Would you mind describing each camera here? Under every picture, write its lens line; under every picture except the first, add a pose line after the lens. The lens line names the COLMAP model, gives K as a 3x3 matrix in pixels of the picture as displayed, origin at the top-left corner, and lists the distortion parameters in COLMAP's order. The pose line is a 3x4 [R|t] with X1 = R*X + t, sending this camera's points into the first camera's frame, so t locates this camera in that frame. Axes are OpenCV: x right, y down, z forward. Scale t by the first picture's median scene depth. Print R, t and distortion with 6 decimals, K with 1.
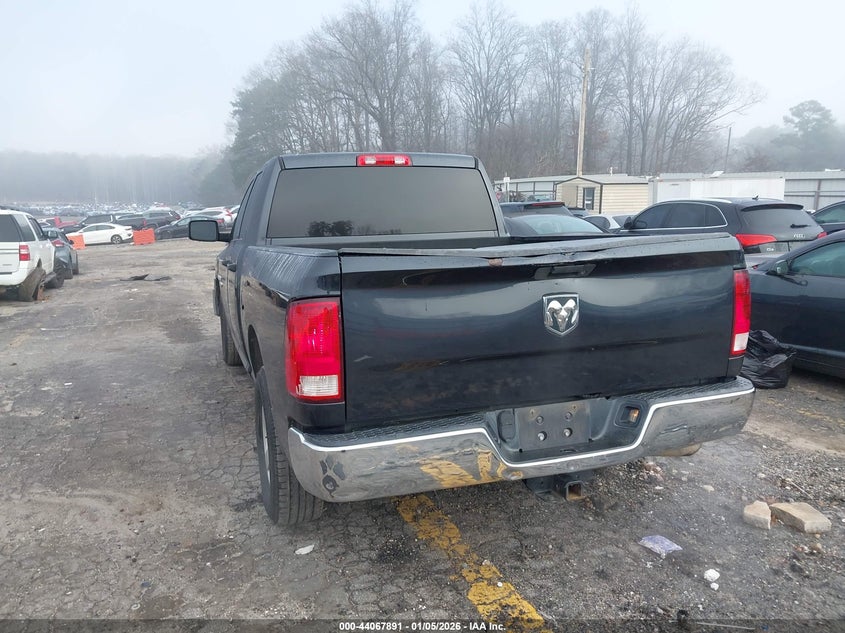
lens RADIAL K [[644.8, 0, 422.5], [0, 644.8, 316.5], [0, 0, 1]] dist [0.006707, 0.001956]
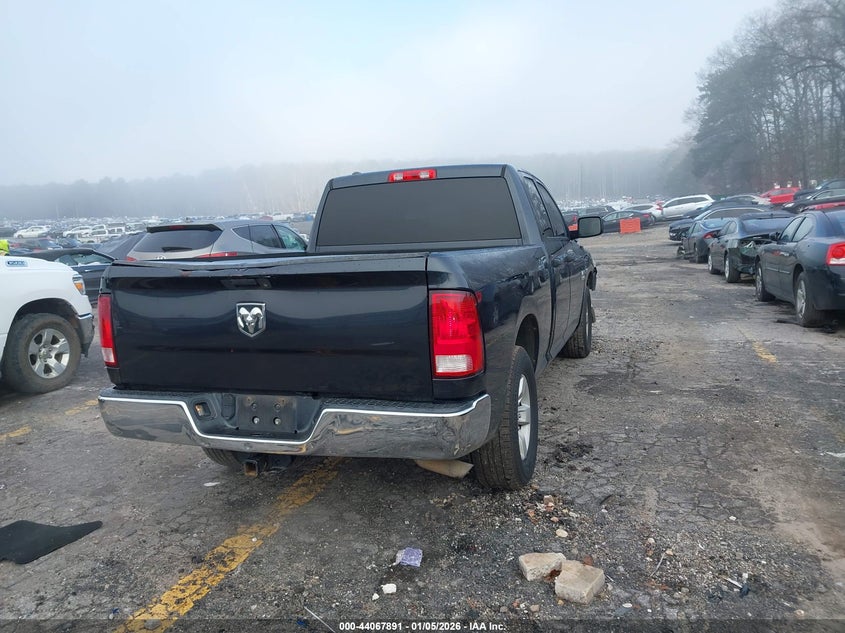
lens RADIAL K [[664.3, 0, 422.5], [0, 664.3, 311.4], [0, 0, 1]] dist [0.010676, 0.000710]
pose [[0.787638, 0.069204, -0.612240, 1.186377], [-0.070579, 0.997265, 0.021926, -0.065536], [0.612083, 0.025941, 0.790368, 0.211597]]
